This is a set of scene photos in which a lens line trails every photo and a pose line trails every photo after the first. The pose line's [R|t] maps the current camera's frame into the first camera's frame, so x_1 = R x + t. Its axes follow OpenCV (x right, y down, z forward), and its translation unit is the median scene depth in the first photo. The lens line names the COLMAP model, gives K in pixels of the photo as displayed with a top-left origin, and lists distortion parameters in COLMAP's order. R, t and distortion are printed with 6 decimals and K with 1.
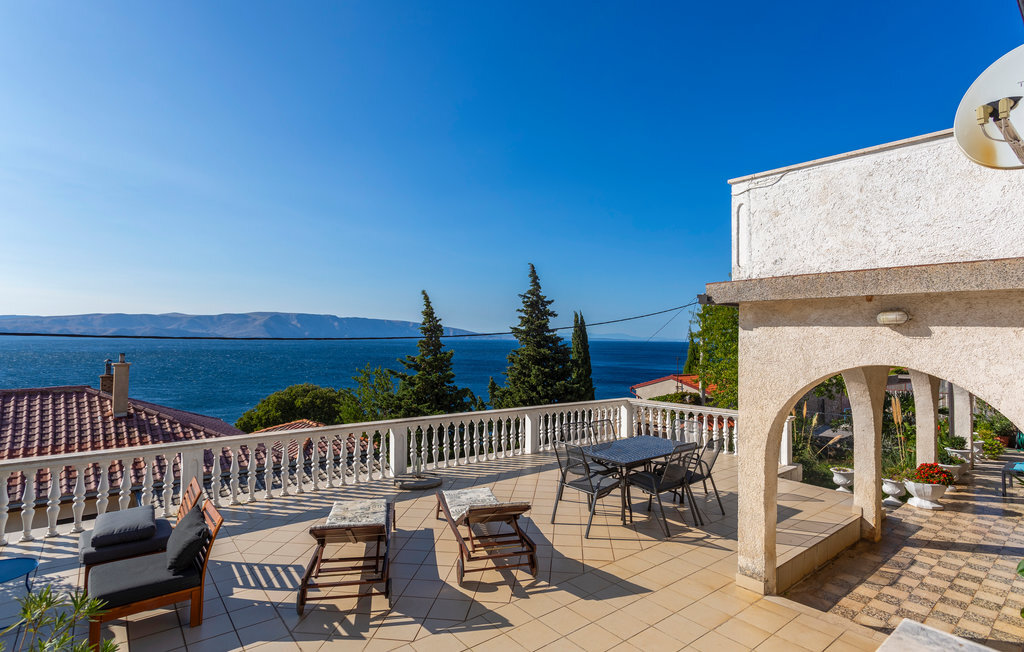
lens RADIAL K [[520.0, 0, 512.0], [0, 520.0, 326.0], [0, 0, 1]] dist [0.011315, 0.000756]
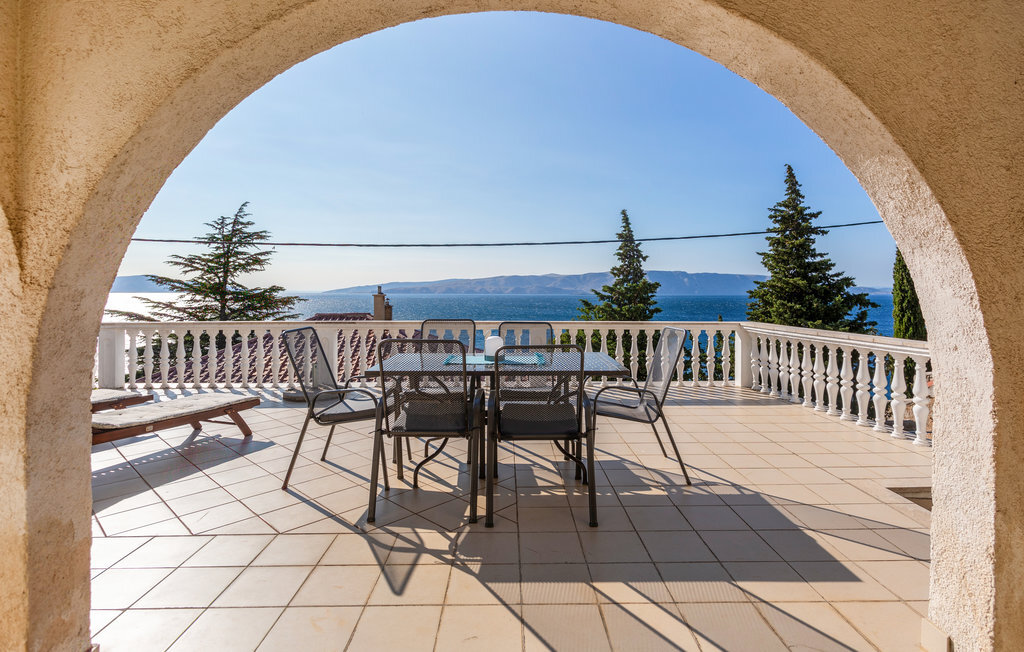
lens RADIAL K [[505.0, 0, 512.0], [0, 505.0, 326.0], [0, 0, 1]] dist [0.001020, 0.000149]
pose [[0.790568, 0.031965, -0.611540, 0.691335], [0.020712, 0.996670, 0.078870, 0.175418], [0.612024, -0.075018, 0.787273, 0.711362]]
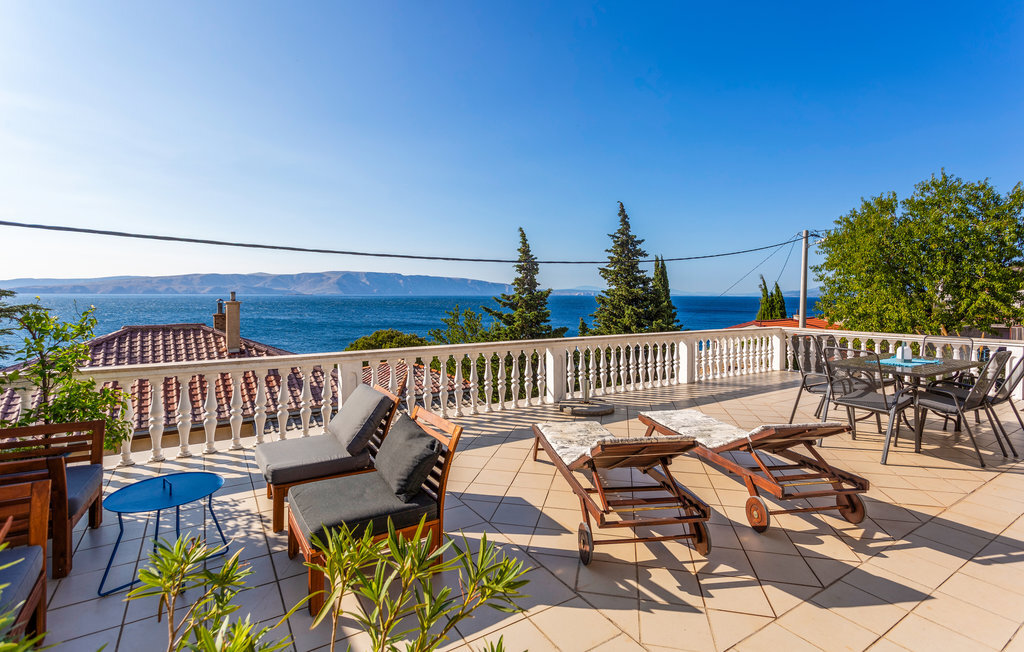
lens RADIAL K [[493.7, 0, 517.8], [0, 493.7, 303.3], [0, 0, 1]] dist [0.015430, -0.000195]
pose [[0.995374, -0.004654, -0.095965, -0.264321], [0.008770, 0.999057, 0.042519, 0.111718], [0.095676, -0.043163, 0.994476, 0.224436]]
